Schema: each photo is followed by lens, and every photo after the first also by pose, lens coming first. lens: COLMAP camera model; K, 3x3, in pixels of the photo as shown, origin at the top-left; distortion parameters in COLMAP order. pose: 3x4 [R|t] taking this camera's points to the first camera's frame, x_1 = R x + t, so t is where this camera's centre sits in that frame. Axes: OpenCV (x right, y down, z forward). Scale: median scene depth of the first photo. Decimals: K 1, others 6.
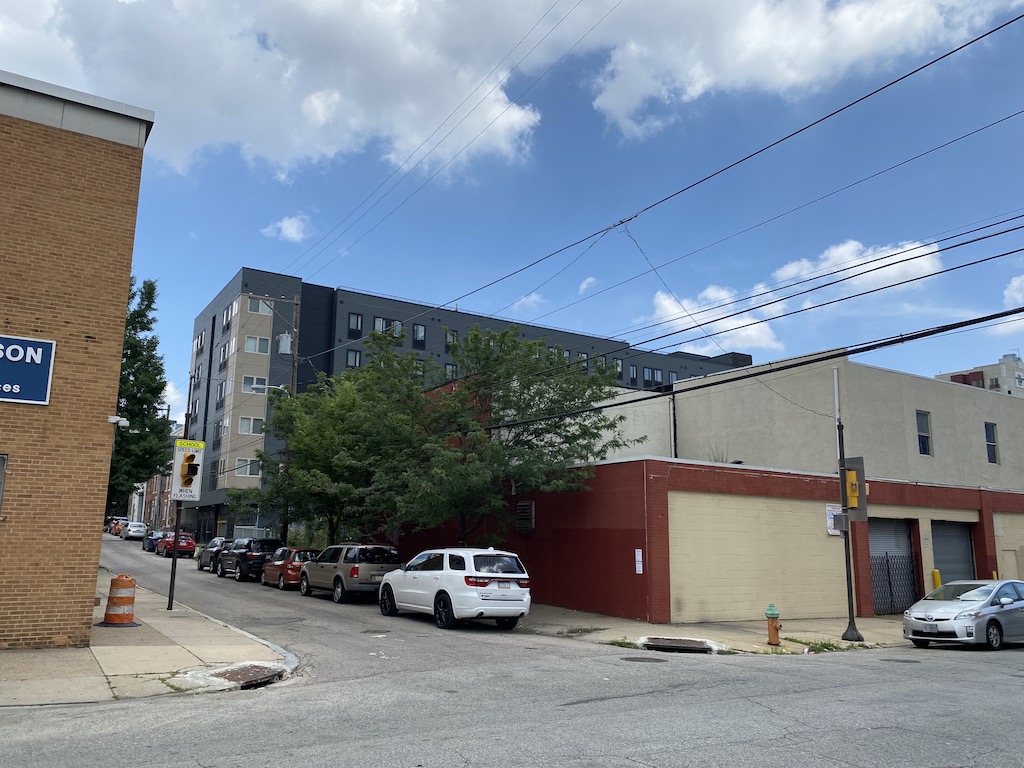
lens RADIAL K [[780.1, 0, 515.5], [0, 780.1, 358.3], [0, 0, 1]] dist [0.011704, -0.001664]
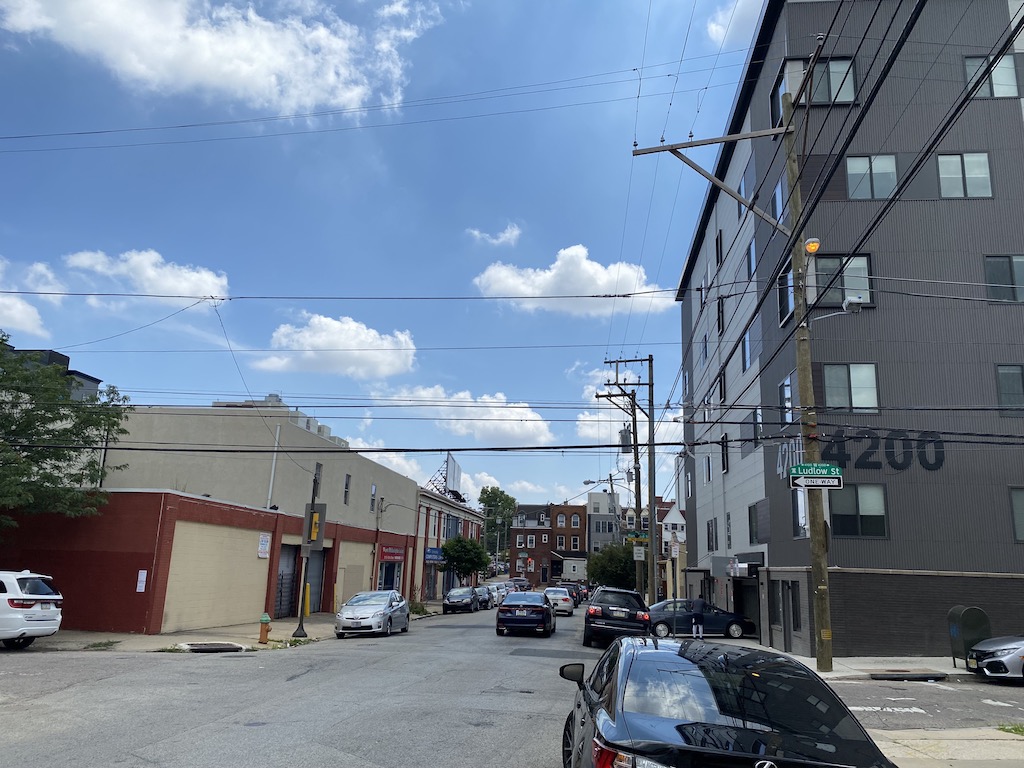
lens RADIAL K [[780.1, 0, 515.5], [0, 780.1, 358.3], [0, 0, 1]] dist [0.011704, -0.001664]
pose [[0.617868, 0.206618, 0.758649, -0.454091], [-0.197383, 0.974718, -0.104709, -0.047505], [-0.761104, -0.085048, 0.643030, -0.129092]]
